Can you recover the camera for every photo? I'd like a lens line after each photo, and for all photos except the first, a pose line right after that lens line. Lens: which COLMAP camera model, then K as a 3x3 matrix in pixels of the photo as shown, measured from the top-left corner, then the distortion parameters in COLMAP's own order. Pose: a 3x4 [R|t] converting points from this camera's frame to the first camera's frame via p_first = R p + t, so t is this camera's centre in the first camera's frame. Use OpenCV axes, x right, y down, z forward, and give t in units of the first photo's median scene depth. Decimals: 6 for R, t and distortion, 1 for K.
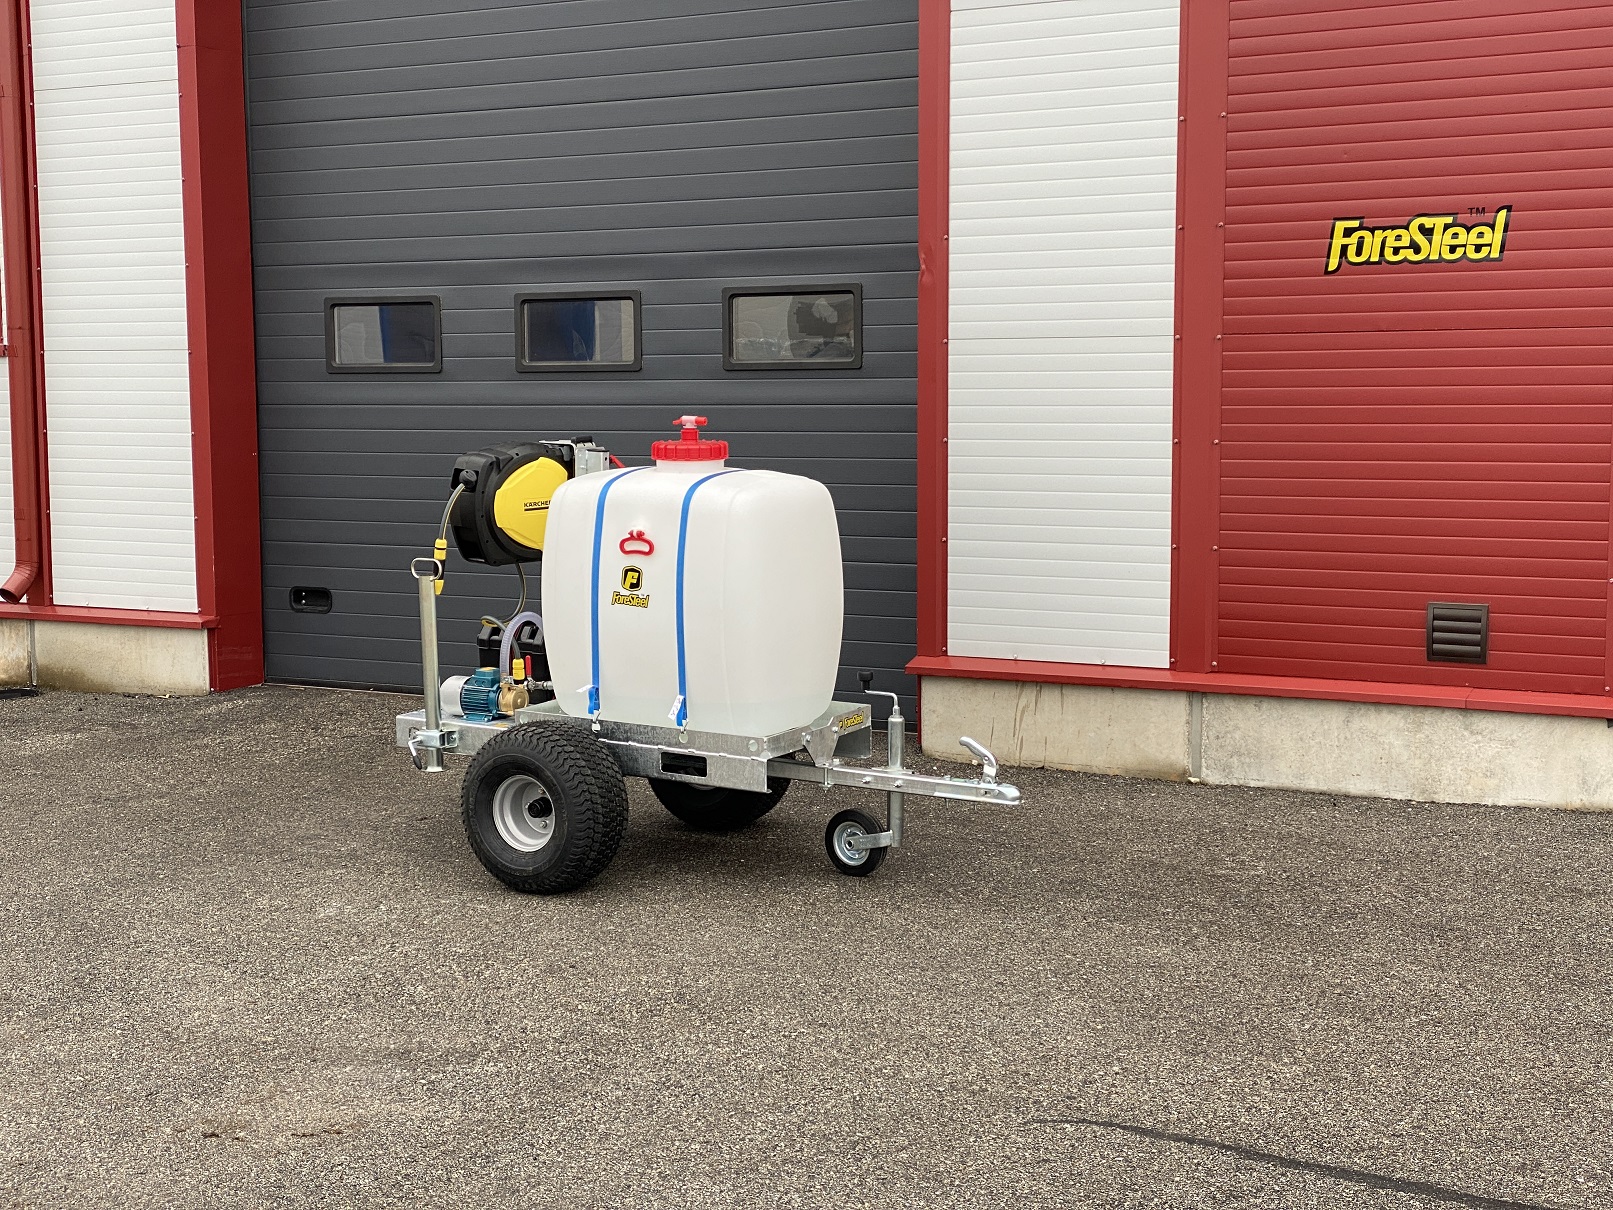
lens RADIAL K [[2476.6, 0, 794.6], [0, 2476.6, 603.5], [0, 0, 1]] dist [0.188968, -0.299617]
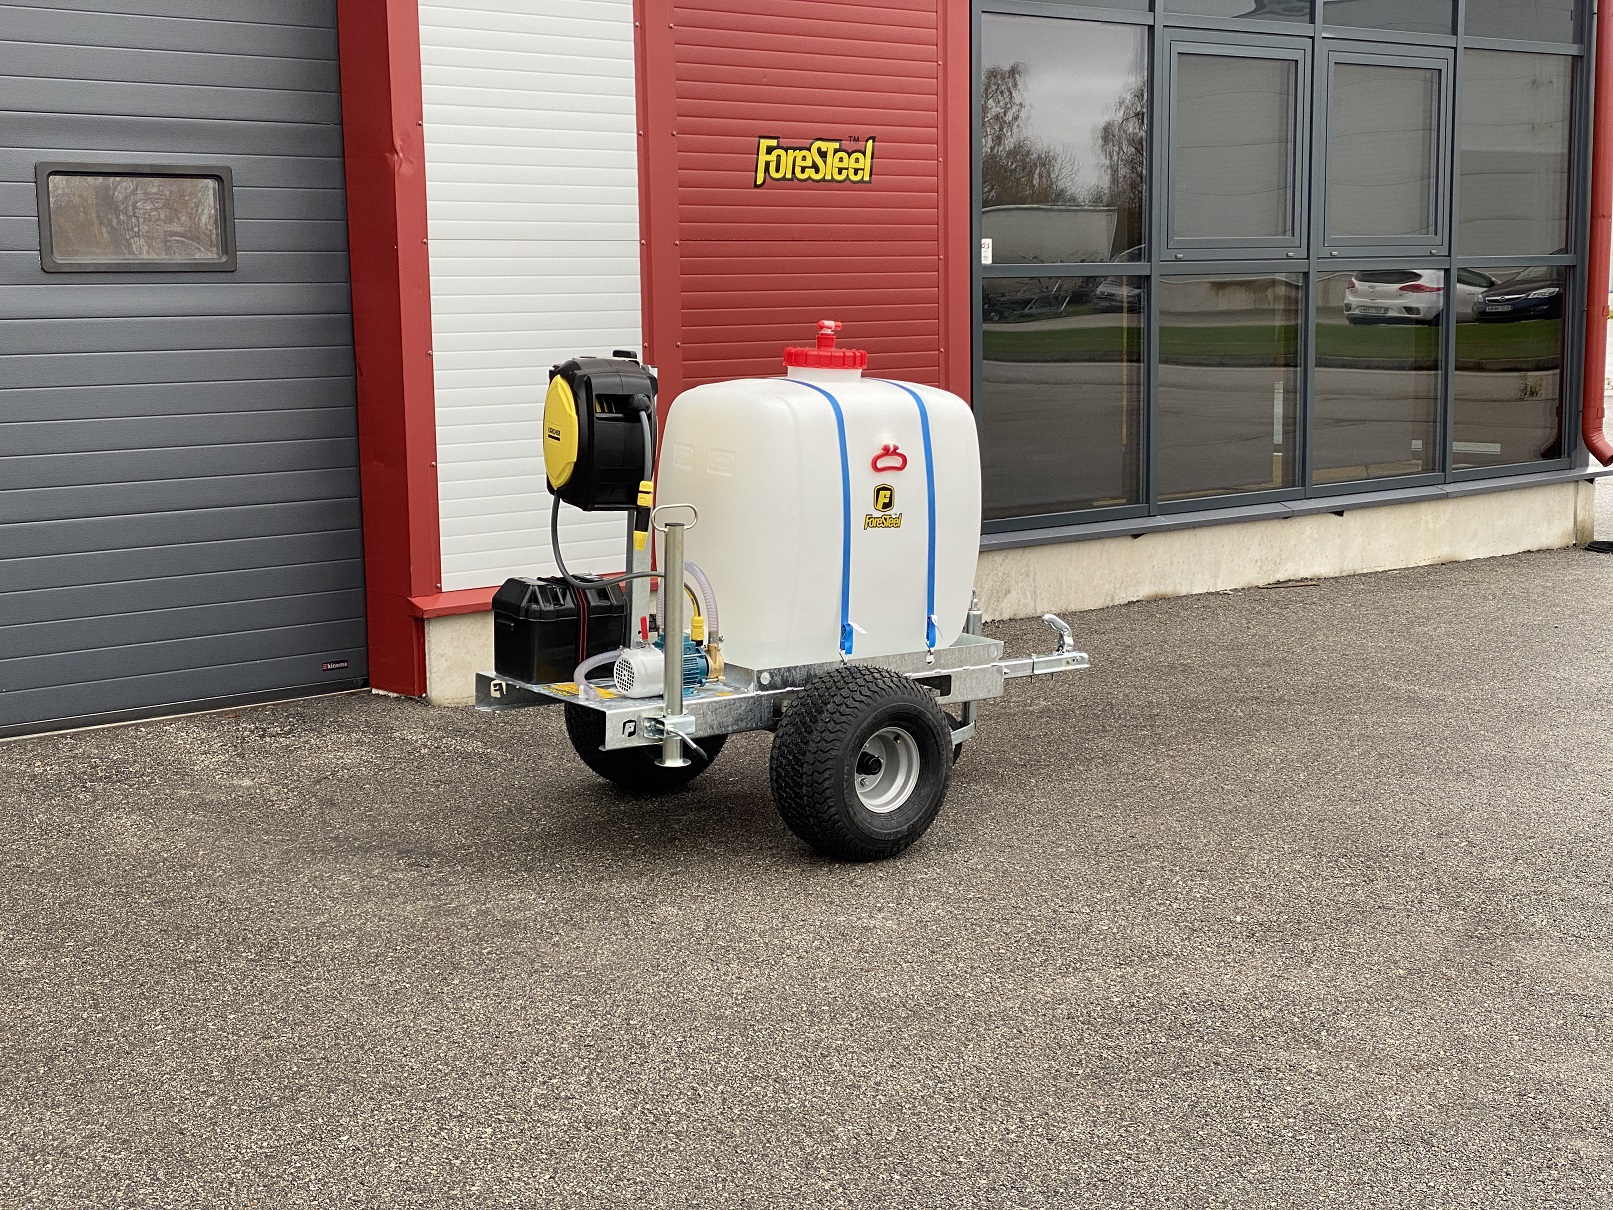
lens RADIAL K [[2476.6, 0, 794.6], [0, 2476.6, 603.5], [0, 0, 1]] dist [0.188968, -0.299617]
pose [[0.300427, -0.122935, 0.945849, -0.849938], [0.095502, 0.990553, 0.098411, -0.058073], [-0.949012, 0.060765, 0.309330, 0.671819]]
